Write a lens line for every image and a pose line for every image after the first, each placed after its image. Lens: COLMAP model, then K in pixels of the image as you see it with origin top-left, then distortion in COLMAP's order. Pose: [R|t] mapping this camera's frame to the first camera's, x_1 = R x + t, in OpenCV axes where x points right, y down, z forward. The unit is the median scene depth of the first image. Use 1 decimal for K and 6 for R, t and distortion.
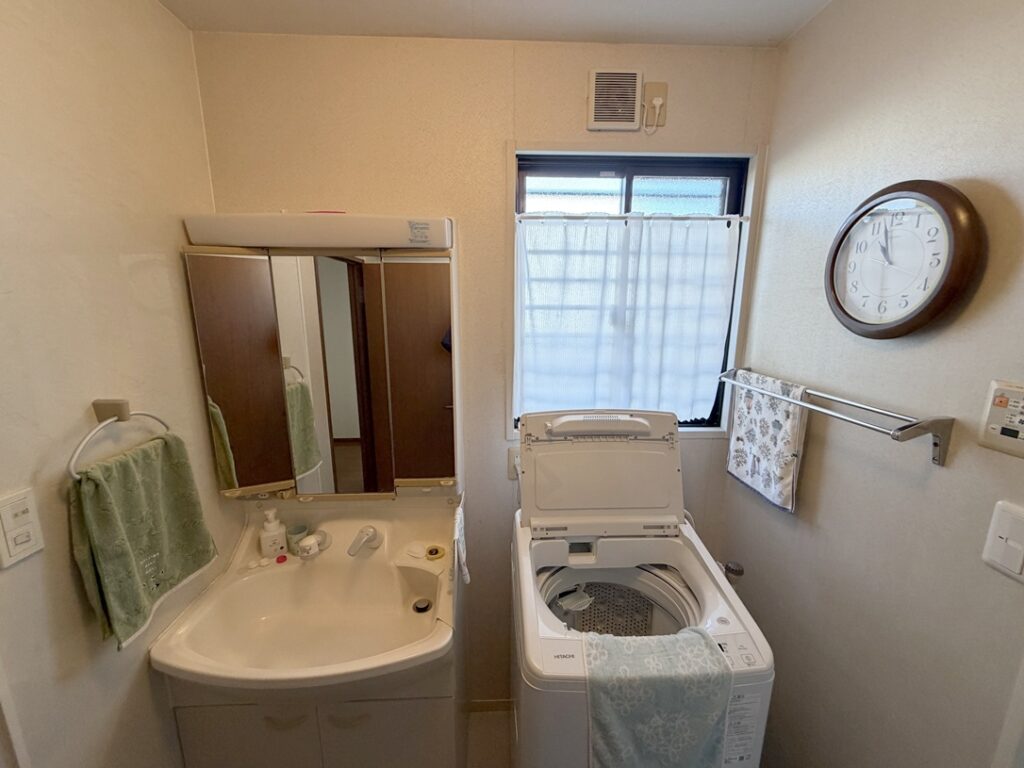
lens RADIAL K [[408.0, 0, 512.0], [0, 408.0, 384.0], [0, 0, 1]] dist [0.000675, 0.000437]
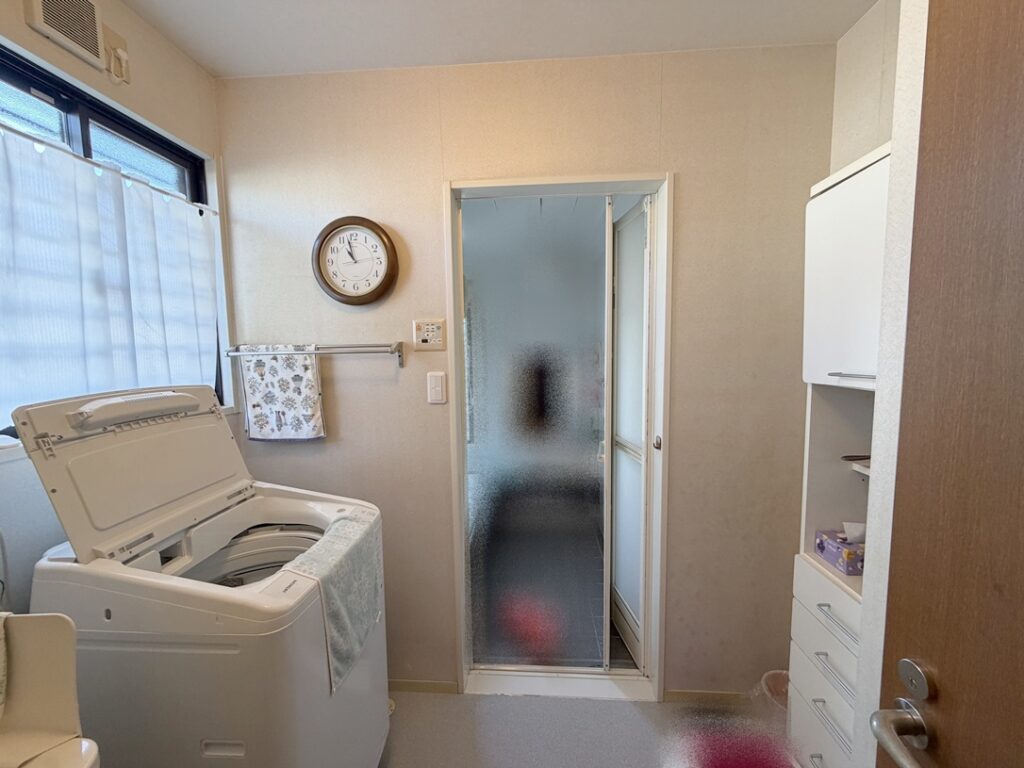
lens RADIAL K [[408.0, 0, 512.0], [0, 408.0, 384.0], [0, 0, 1]] dist [0.000675, 0.000437]
pose [[0.097983, -0.093477, 0.990788, -0.536460], [0.211845, 0.974720, 0.071011, 0.159147], [-0.972379, 0.202935, 0.115309, 0.176571]]
